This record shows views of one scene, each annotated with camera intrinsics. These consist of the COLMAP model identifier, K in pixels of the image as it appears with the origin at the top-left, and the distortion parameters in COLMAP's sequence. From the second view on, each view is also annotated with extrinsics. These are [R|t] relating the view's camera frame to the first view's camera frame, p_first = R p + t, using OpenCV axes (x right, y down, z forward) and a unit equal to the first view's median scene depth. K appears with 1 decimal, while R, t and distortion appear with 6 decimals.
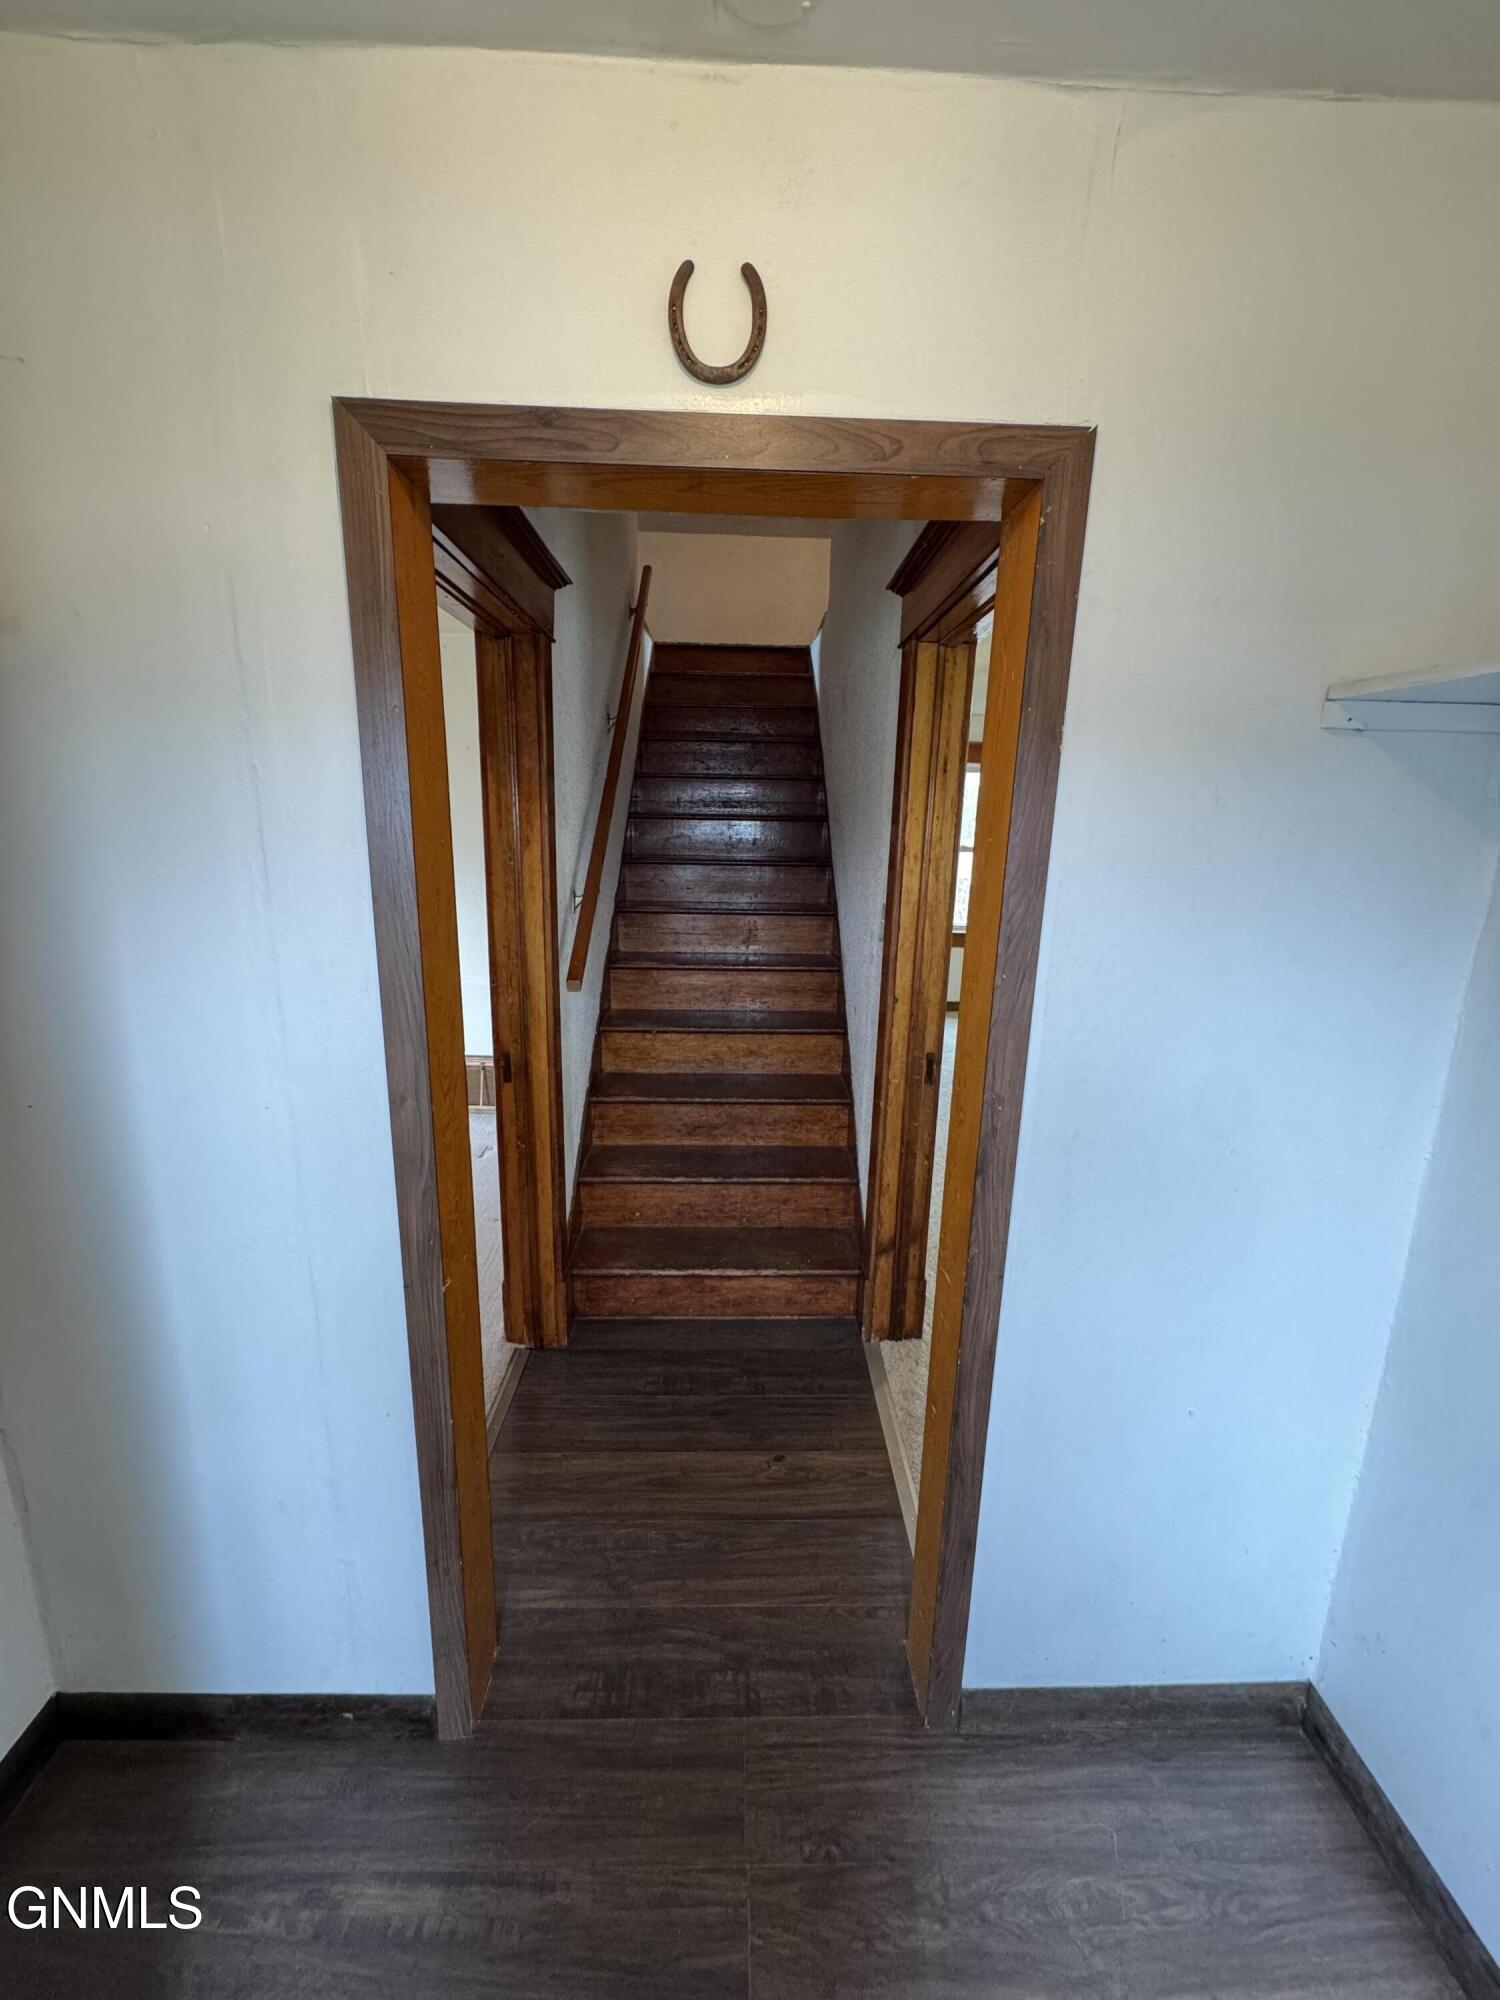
lens RADIAL K [[798.0, 0, 750.6], [0, 798.0, 995.6], [0, 0, 1]] dist [-0.000785, -0.000024]
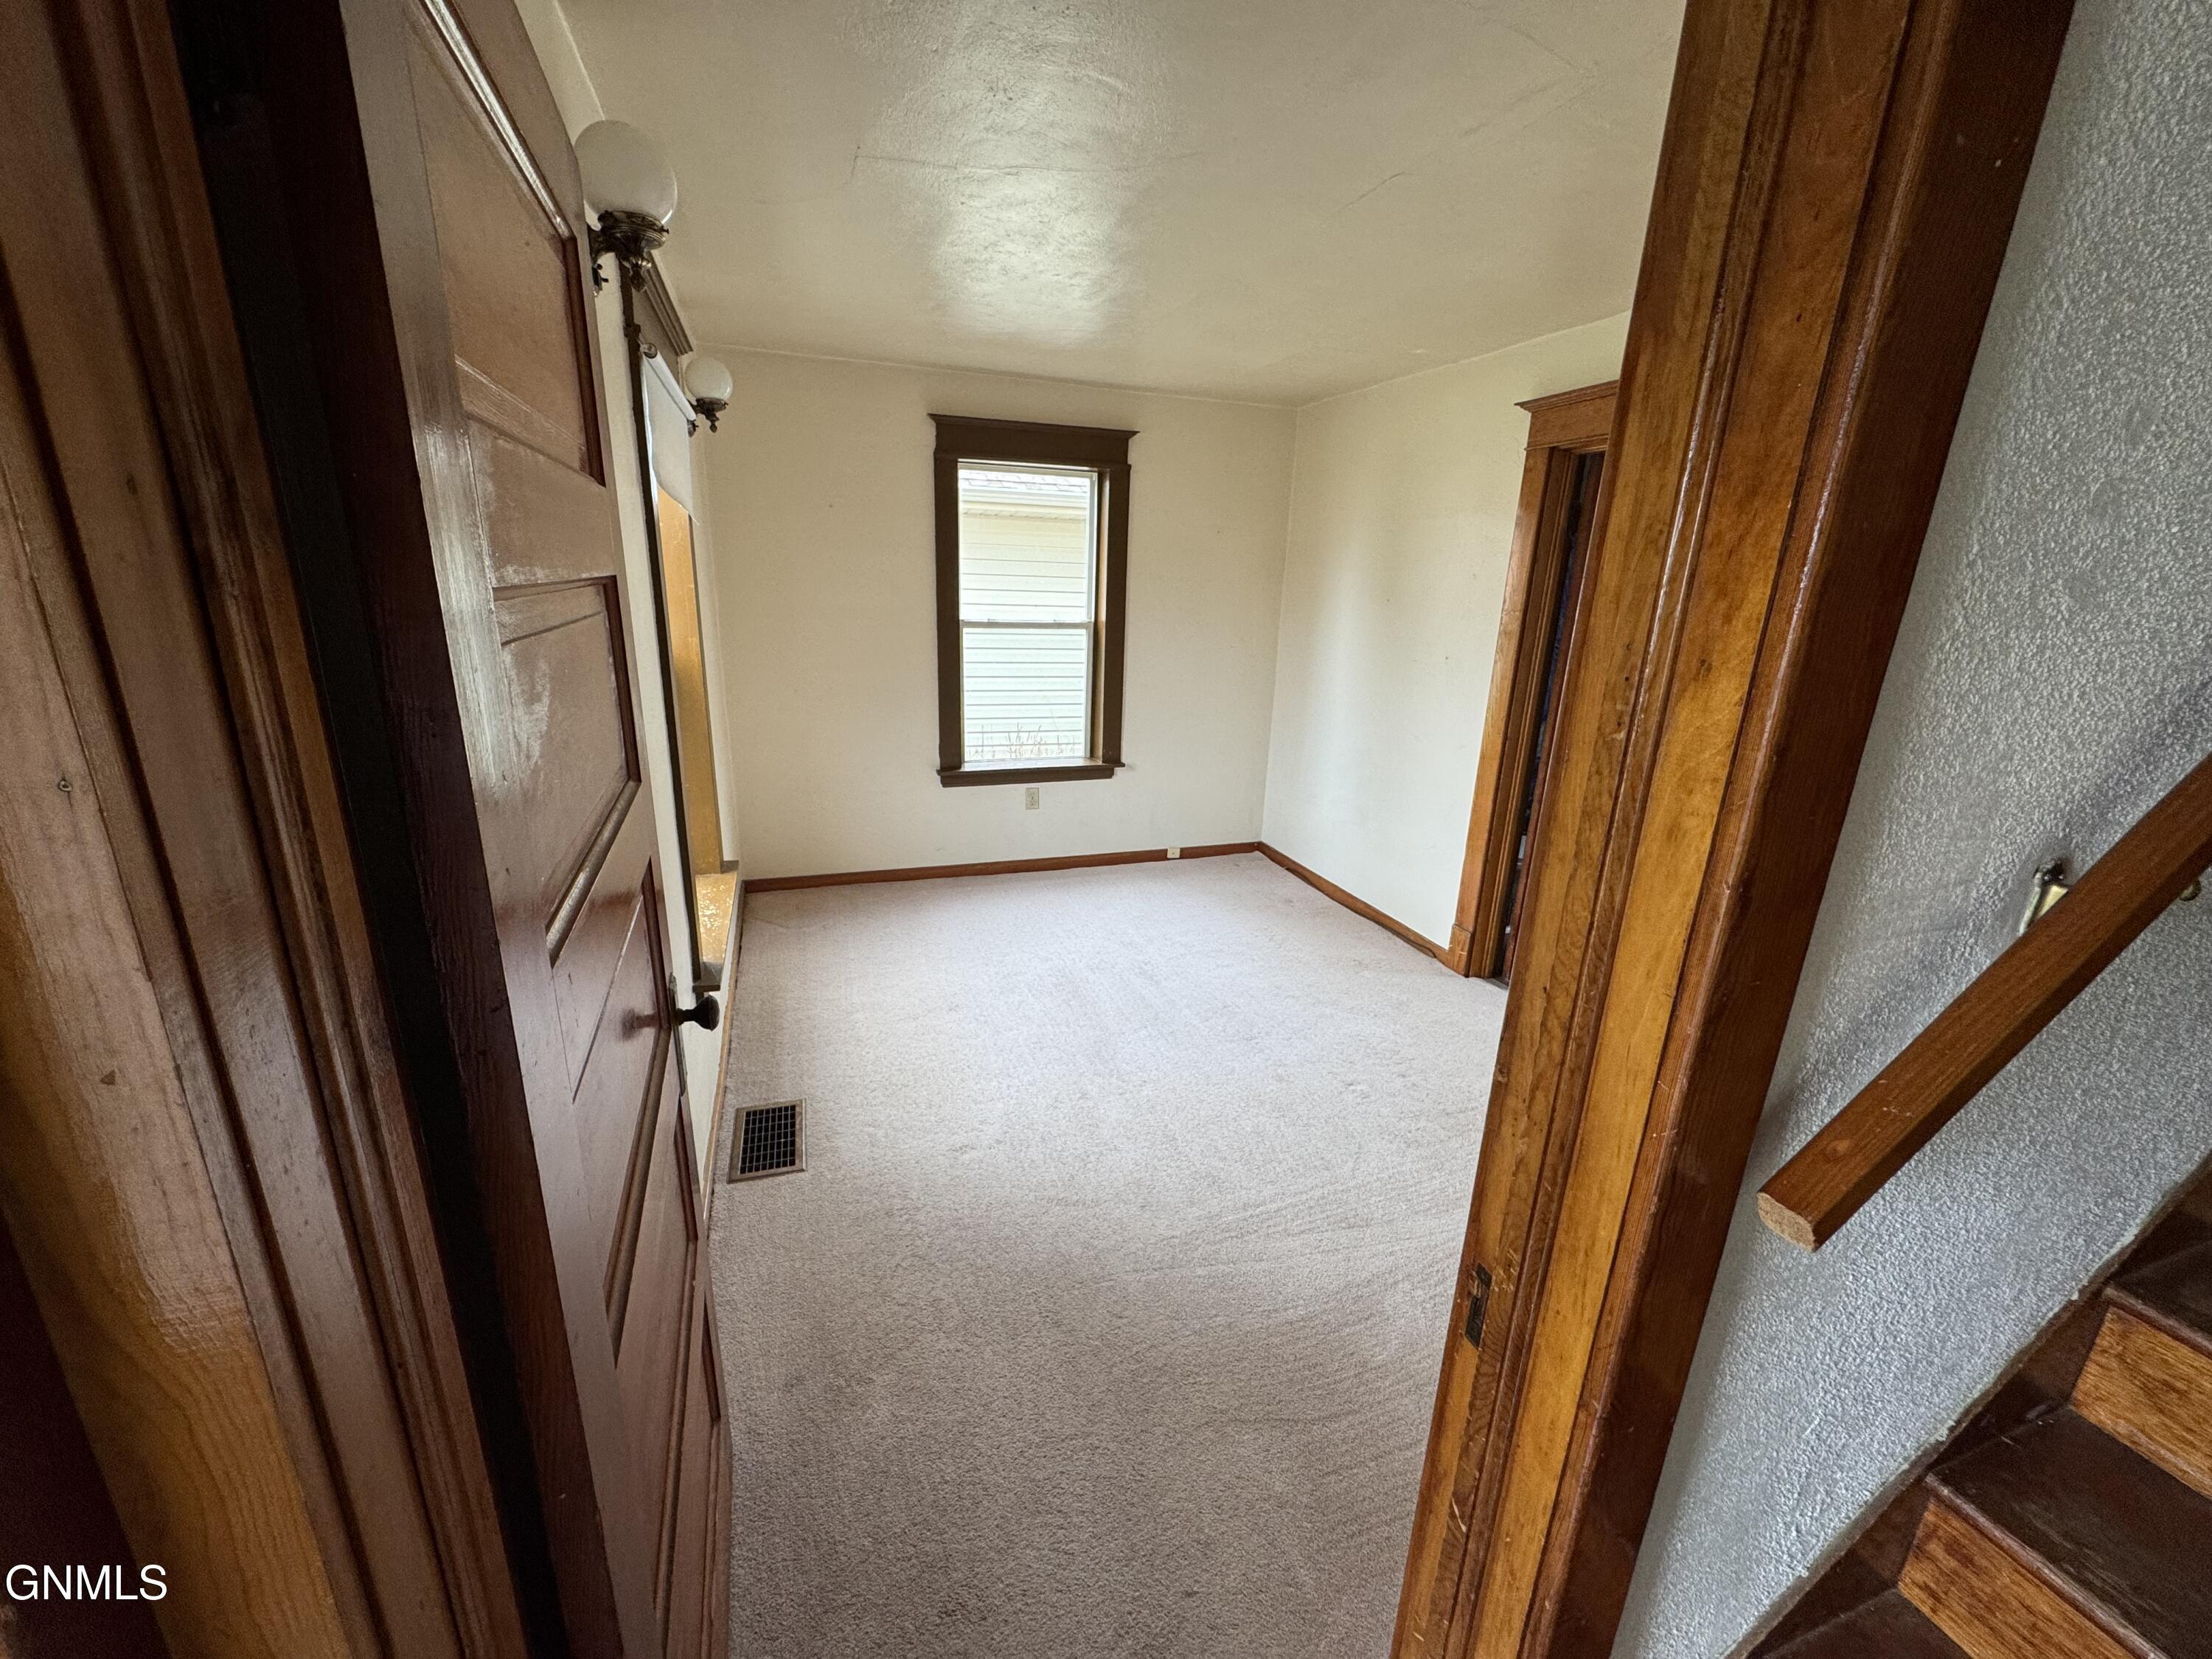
lens RADIAL K [[882.6, 0, 1101.5], [0, 882.6, 827.2], [0, 0, 1]] dist [-0.000785, -0.000024]
pose [[0.312211, 0.251278, -0.916179, -0.044814], [-0.231411, 0.955453, 0.183191, -0.106519], [0.921398, 0.154819, 0.356451, 0.515685]]
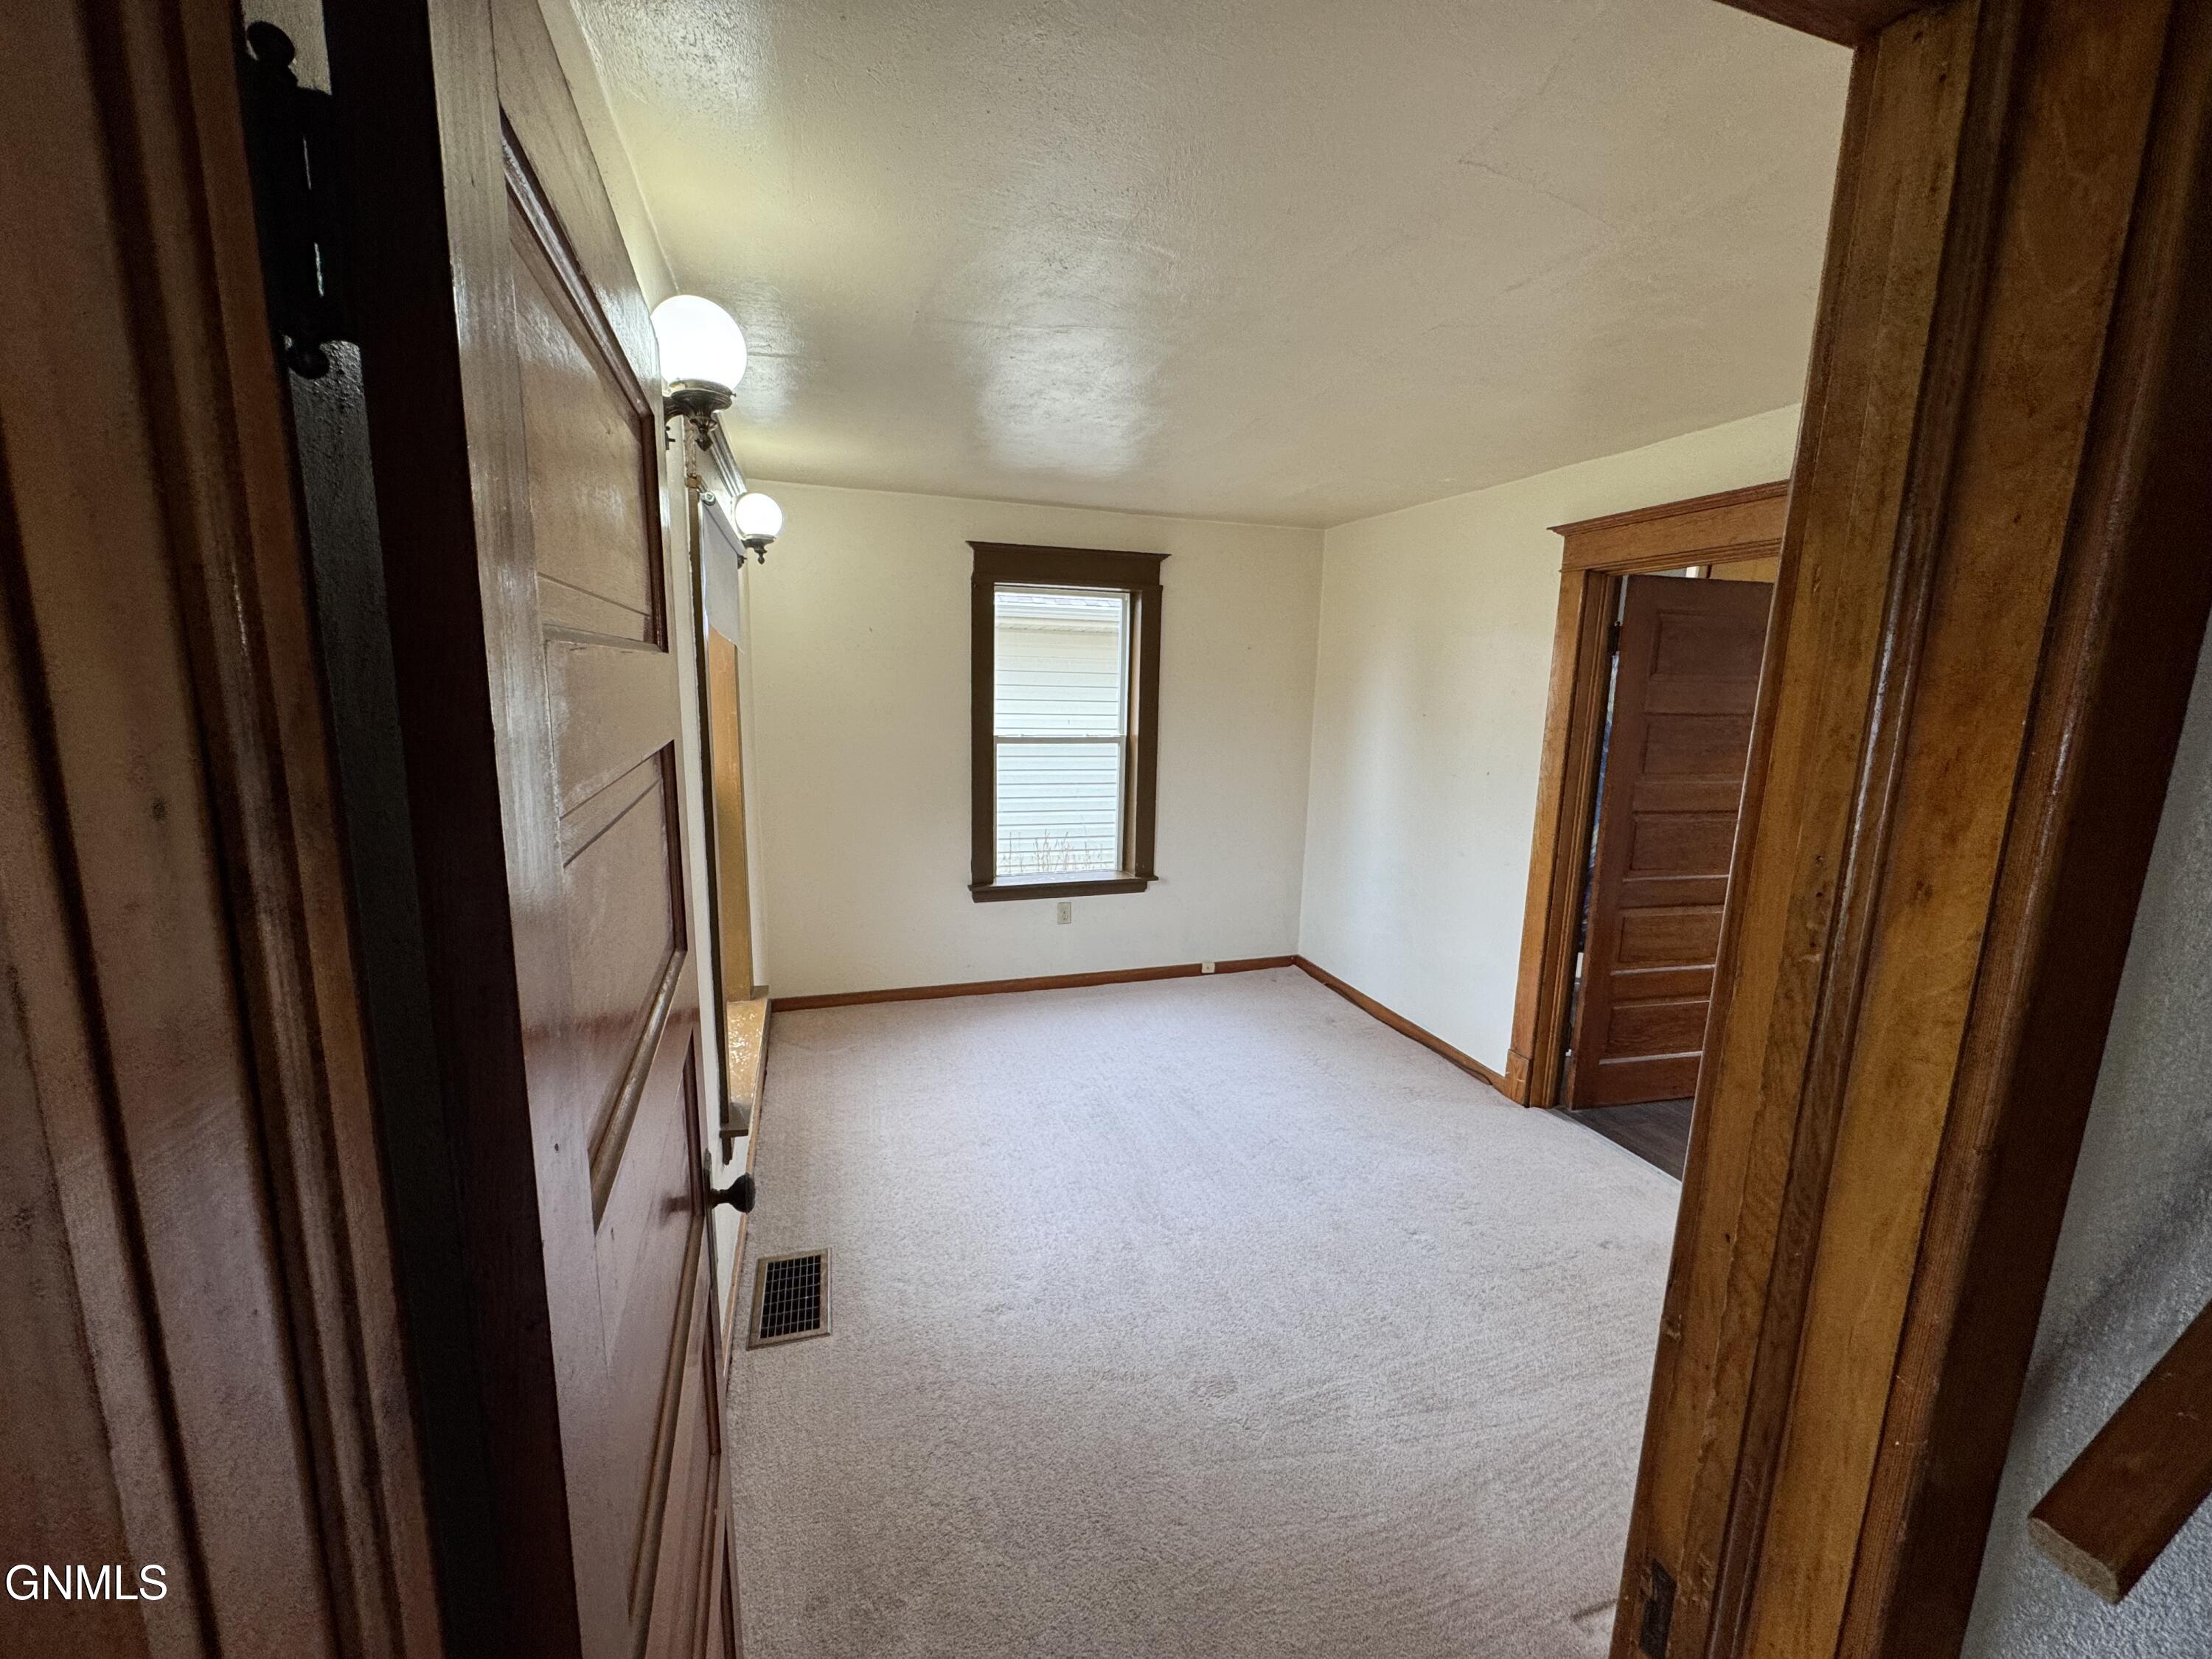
lens RADIAL K [[882.6, 0, 1101.5], [0, 882.6, 827.2], [0, 0, 1]] dist [-0.000785, -0.000024]
pose [[0.291051, 0.147585, -0.945256, -0.079596], [-0.225094, 0.970857, 0.082274, -0.126662], [0.929850, 0.188826, 0.315789, 0.498765]]
